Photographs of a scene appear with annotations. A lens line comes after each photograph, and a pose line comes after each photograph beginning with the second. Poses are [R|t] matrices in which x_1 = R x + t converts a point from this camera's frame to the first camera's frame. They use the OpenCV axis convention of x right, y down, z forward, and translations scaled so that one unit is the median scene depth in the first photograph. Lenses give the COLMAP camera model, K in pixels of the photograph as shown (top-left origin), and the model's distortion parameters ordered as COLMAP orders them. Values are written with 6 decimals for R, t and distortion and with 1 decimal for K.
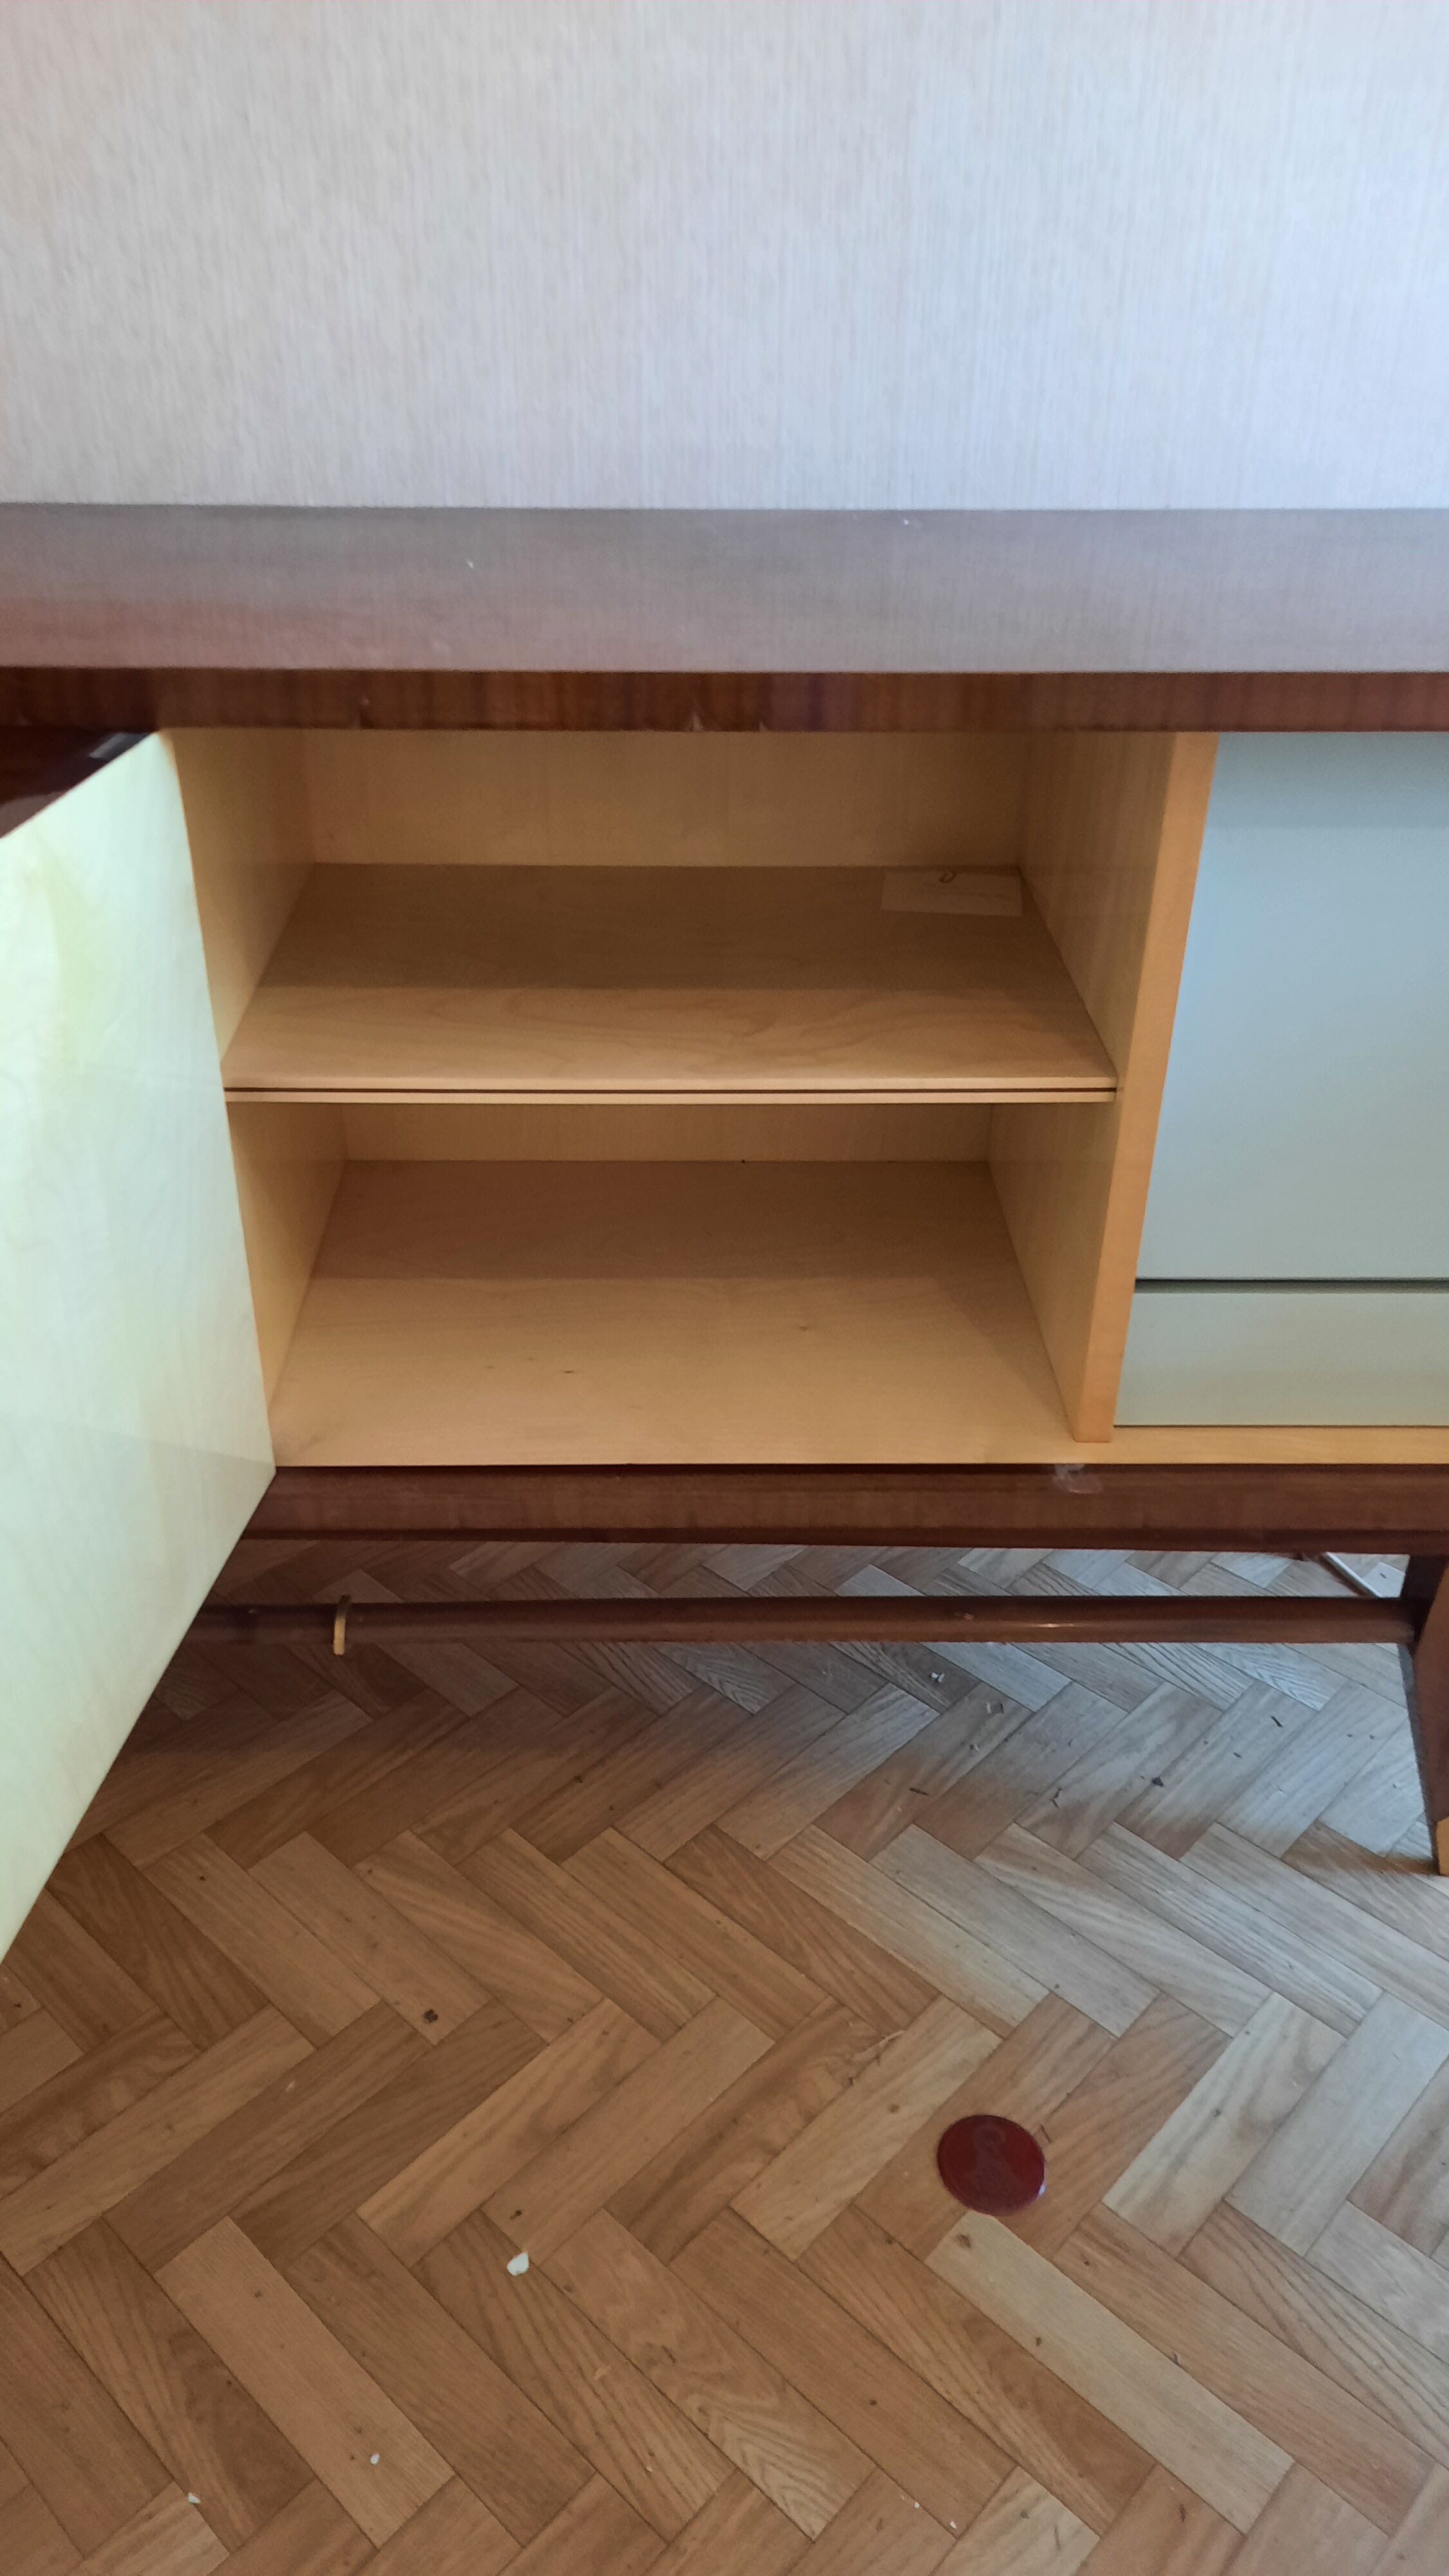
lens RADIAL K [[1923.4, 0, 676.3], [0, 1923.4, 1282.5], [0, 0, 1]] dist [0.046889, -0.048395]
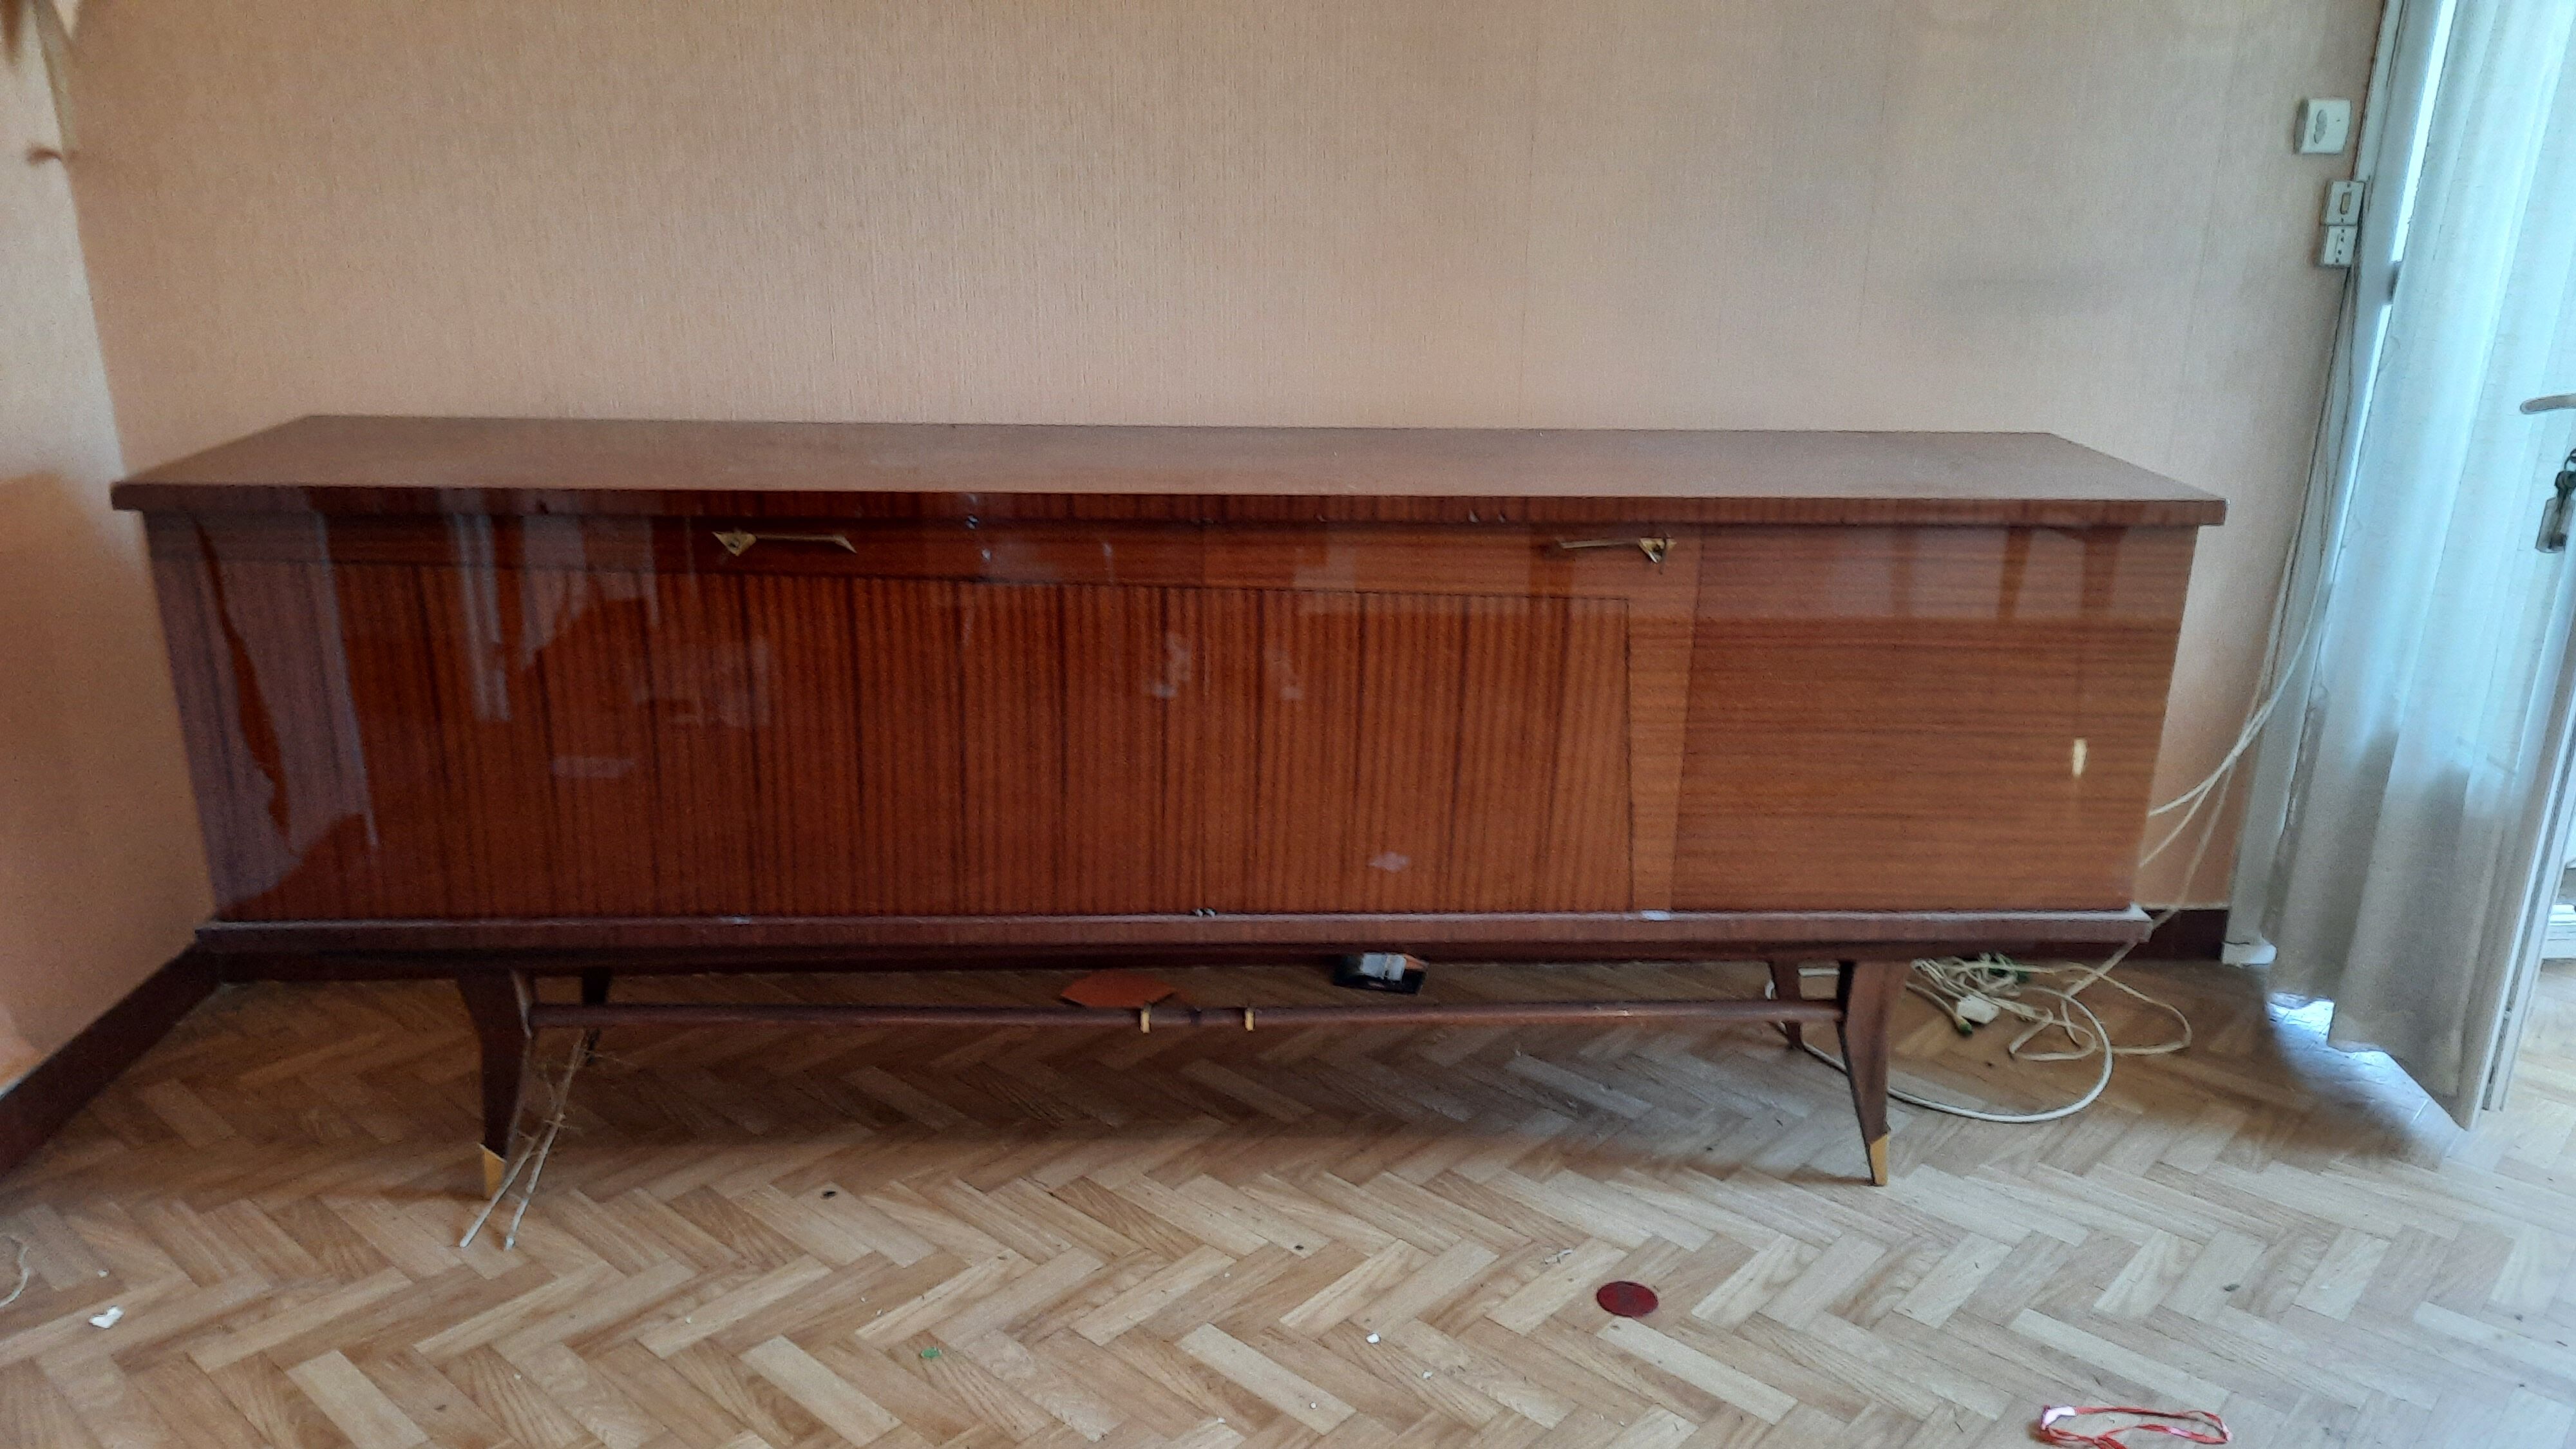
lens RADIAL K [[1923.4, 0, 1299.5], [0, 1923.4, 719.2], [0, 0, 1]] dist [0.046889, -0.048395]
pose [[0.998912, -0.003691, 0.046482, -0.188311], [0.014546, 0.971781, -0.235436, 0.299452], [-0.044301, 0.235856, 0.970778, -0.718863]]
